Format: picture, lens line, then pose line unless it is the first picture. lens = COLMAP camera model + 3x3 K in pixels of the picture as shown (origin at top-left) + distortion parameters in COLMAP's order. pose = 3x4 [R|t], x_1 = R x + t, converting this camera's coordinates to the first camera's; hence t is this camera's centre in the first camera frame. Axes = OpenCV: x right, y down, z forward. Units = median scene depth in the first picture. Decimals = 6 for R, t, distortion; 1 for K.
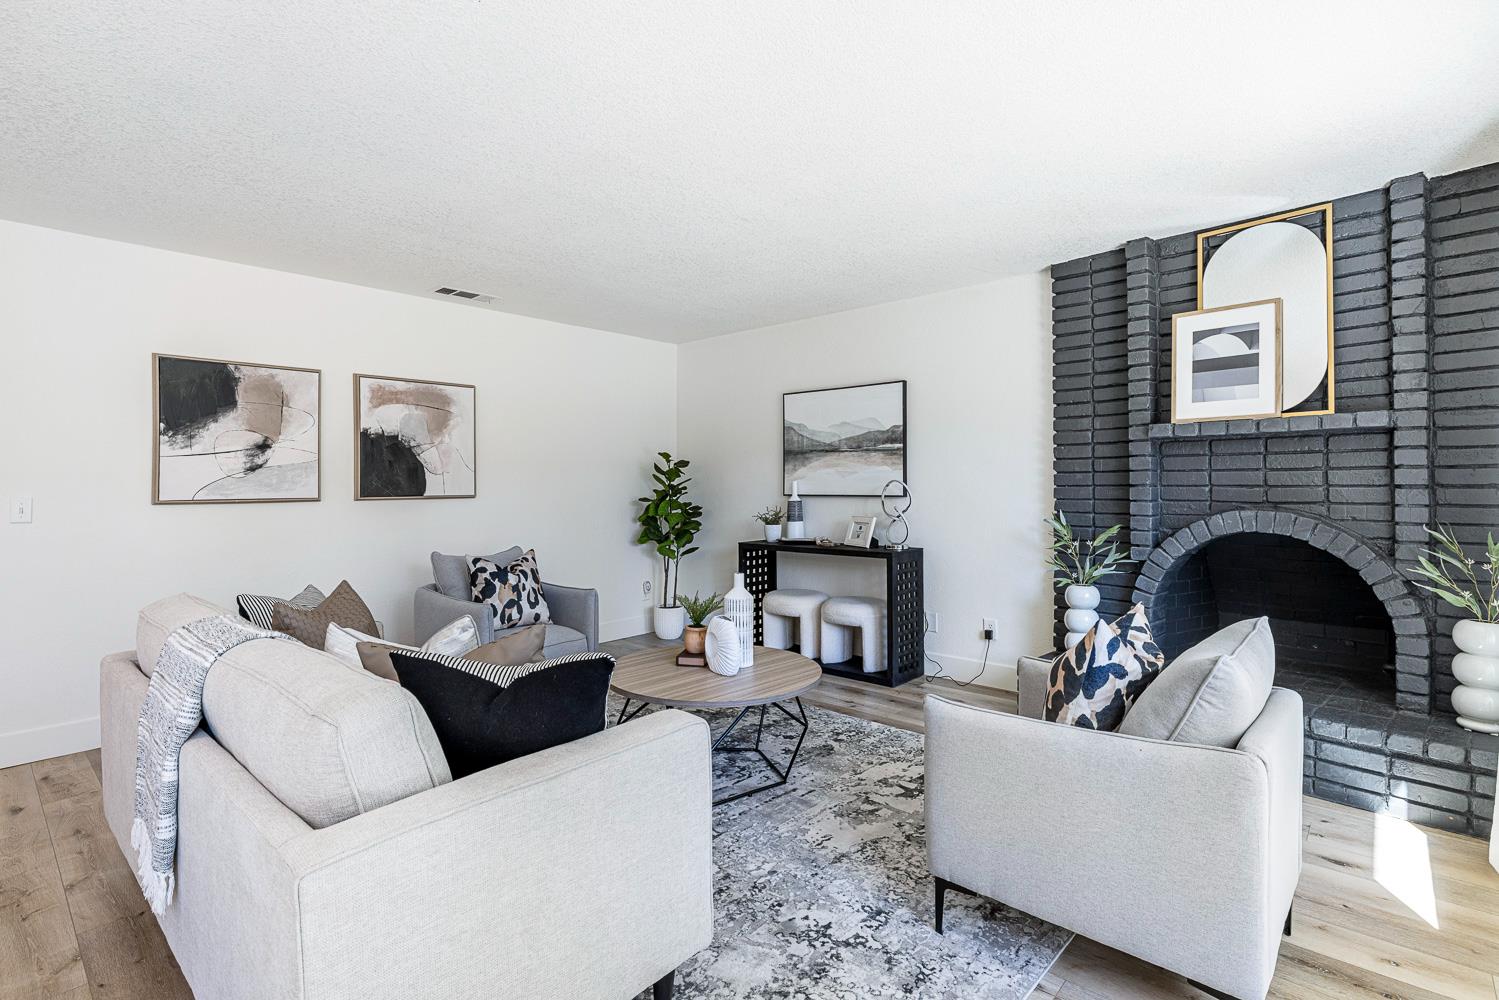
lens RADIAL K [[715.4, 0, 750.8], [0, 715.4, 478.9], [0, 0, 1]] dist [-0.001558, 0.000195]
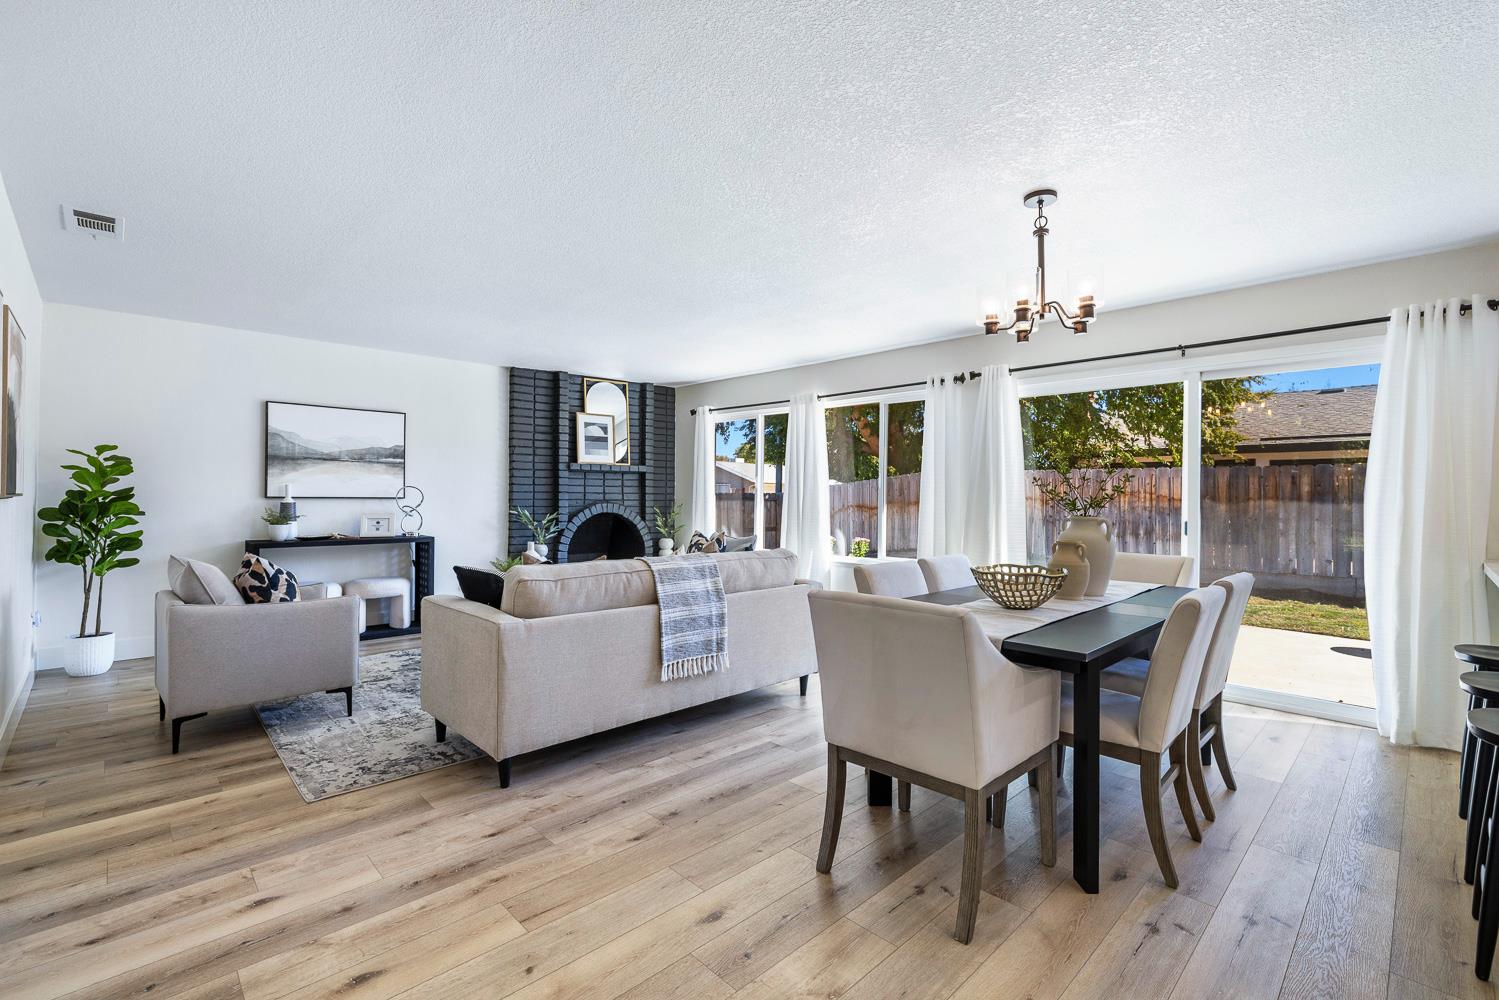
lens RADIAL K [[660.8, 0, 749.8], [0, 660.8, 493.6], [0, 0, 1]] dist [-0.003067, -0.000183]
pose [[0.066456, 0.011808, 0.997719, -1.292292], [-0.014695, 0.999833, -0.010854, 0.025775], [-0.997681, -0.013941, 0.066619, 0.341065]]
